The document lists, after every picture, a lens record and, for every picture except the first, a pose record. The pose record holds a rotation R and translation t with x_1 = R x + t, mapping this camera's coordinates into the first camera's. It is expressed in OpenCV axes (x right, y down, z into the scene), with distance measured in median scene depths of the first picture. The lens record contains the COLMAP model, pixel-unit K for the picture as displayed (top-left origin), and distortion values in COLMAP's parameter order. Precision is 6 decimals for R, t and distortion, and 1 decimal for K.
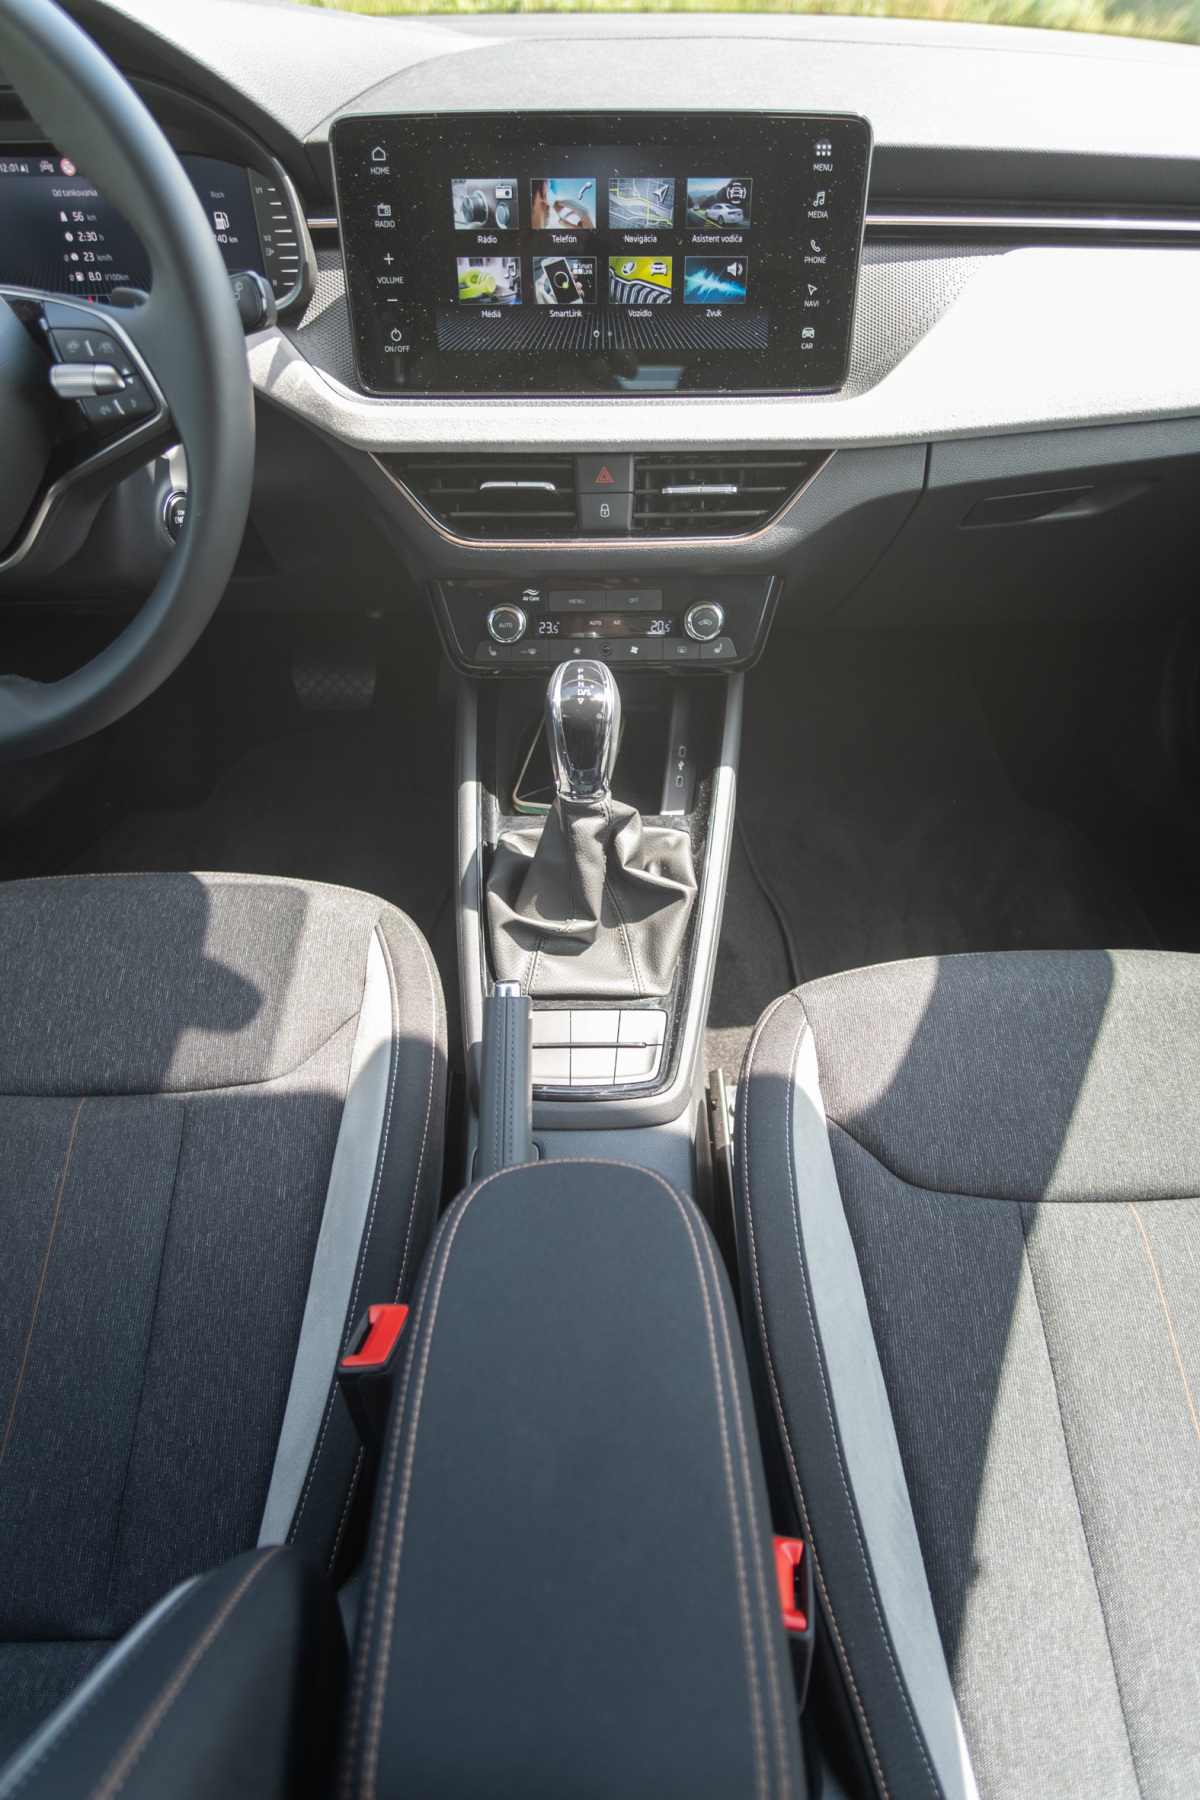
lens RADIAL K [[968.6, 0, 606.4], [0, 968.6, 910.9], [0, 0, 1]] dist [-0.033030, 0.009064]
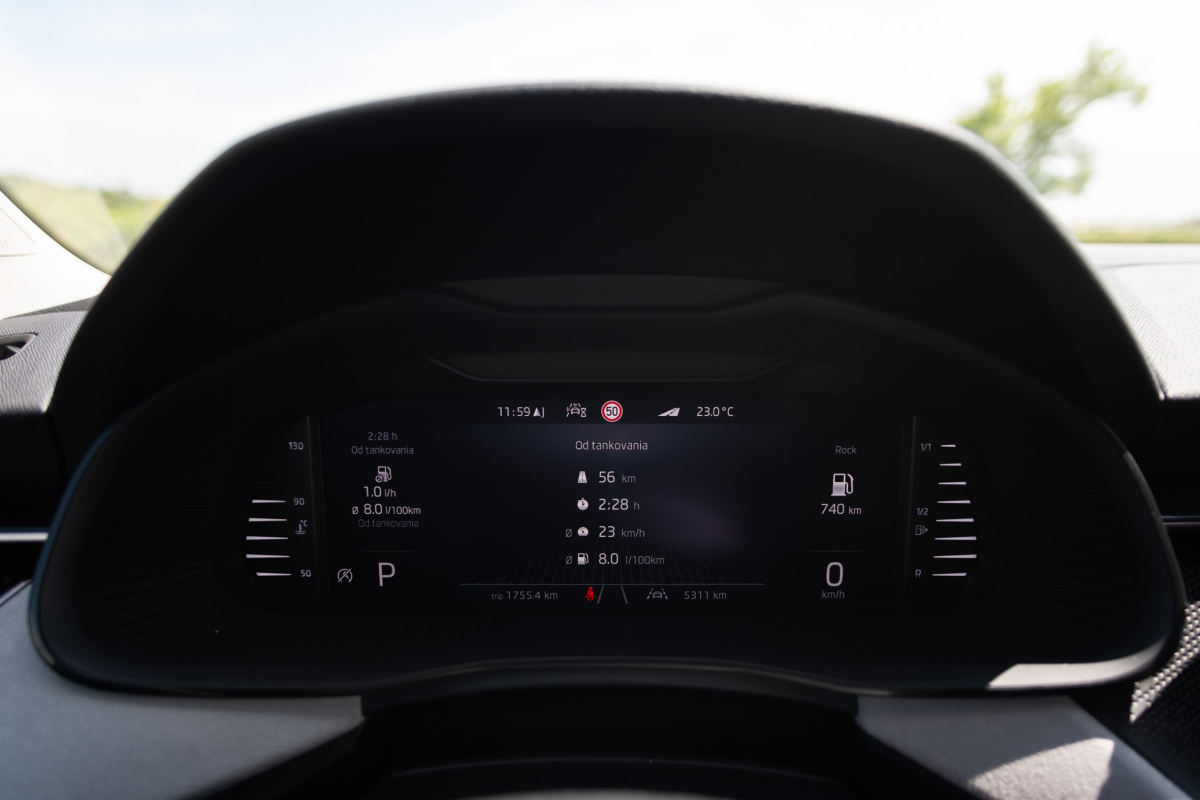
lens RADIAL K [[760.8, 0, 623.4], [0, 760.8, 456.4], [0, 0, 1]] dist [-0.029380, 0.006347]
pose [[0.999964, -0.000429, -0.008507, -0.562953], [-0.003754, 0.874289, -0.485390, -0.528323], [0.007646, 0.485405, 0.874256, 0.591899]]
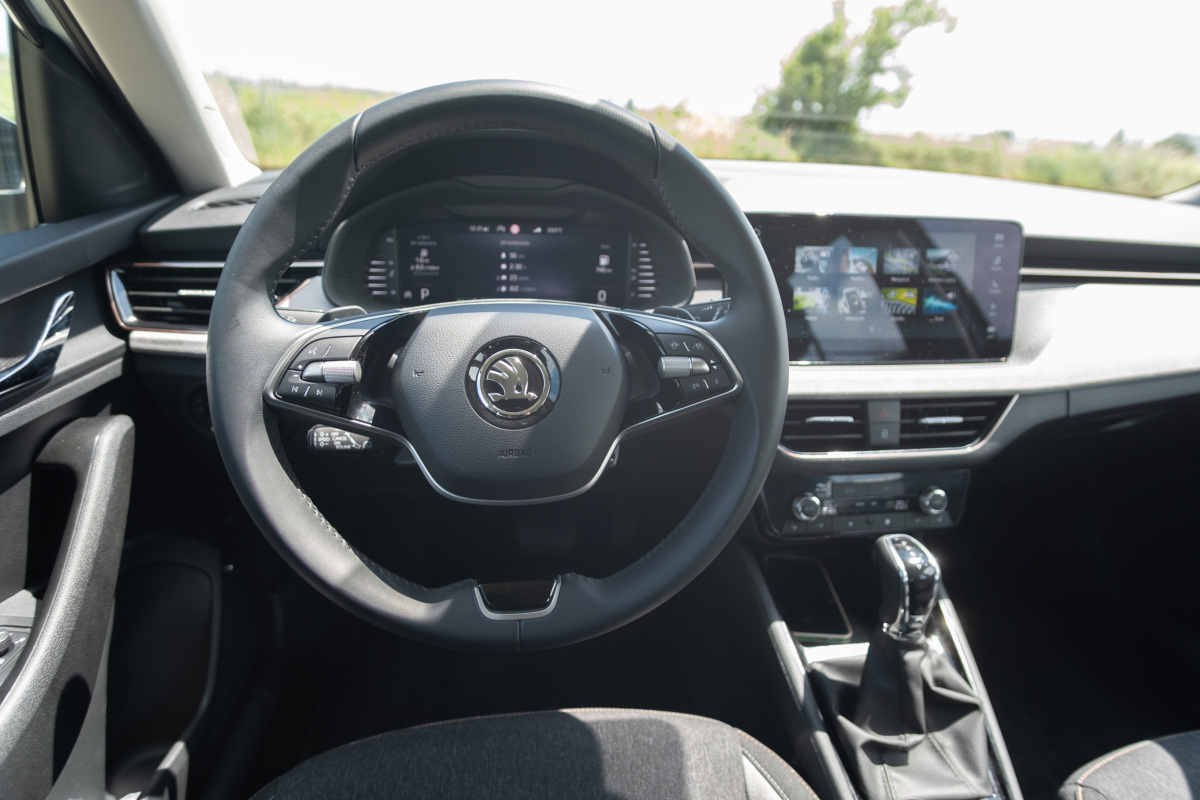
lens RADIAL K [[645.7, 0, 609.8], [0, 645.7, 399.1], [0, 0, 1]] dist [-0.033030, 0.009064]
pose [[0.992122, -0.010223, 0.124856, -0.554303], [0.056962, 0.924488, -0.376932, -0.112637], [-0.111574, 0.381074, 0.917787, 0.107283]]
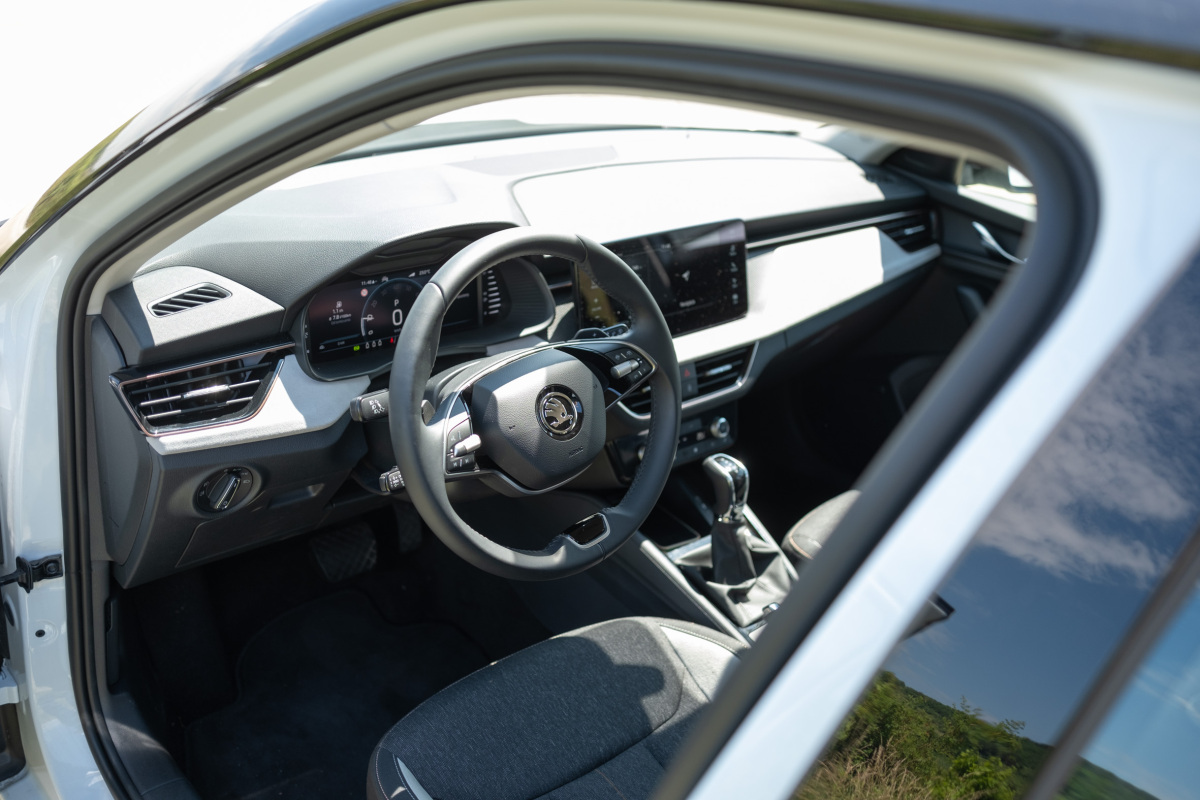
lens RADIAL K [[1175.5, 0, 600.0], [0, 1175.5, 400.0], [0, 0, 1]] dist [-0.004275, -0.000792]
pose [[0.765539, -0.219641, 0.604738, -1.699417], [0.397859, 0.900275, -0.176671, -0.020020], [-0.505627, 0.375849, 0.776582, -0.869737]]
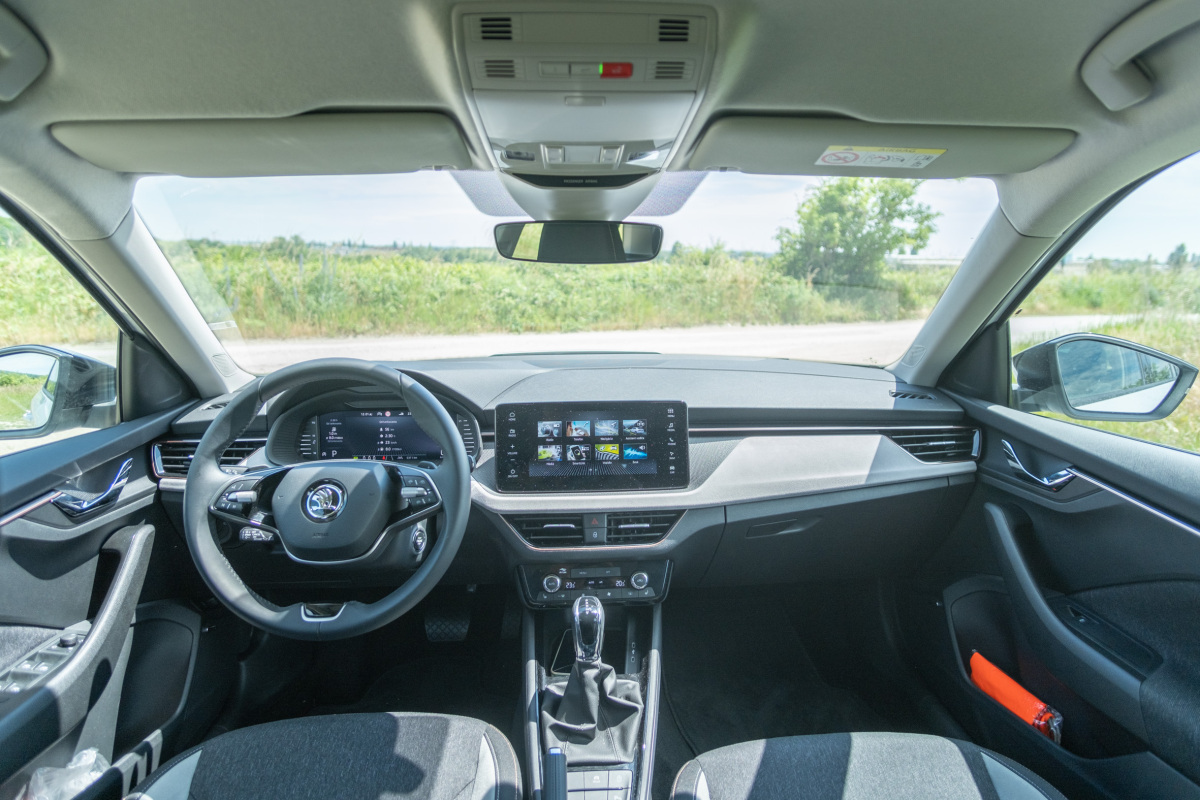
lens RADIAL K [[662.7, 0, 609.0], [0, 662.7, 401.7], [0, 0, 1]] dist [-0.033145, 0.010003]
pose [[0.998884, -0.012893, 0.045437, -0.038108], [0.036279, 0.825433, -0.563333, 0.244790], [-0.030243, 0.564353, 0.824979, -0.557740]]
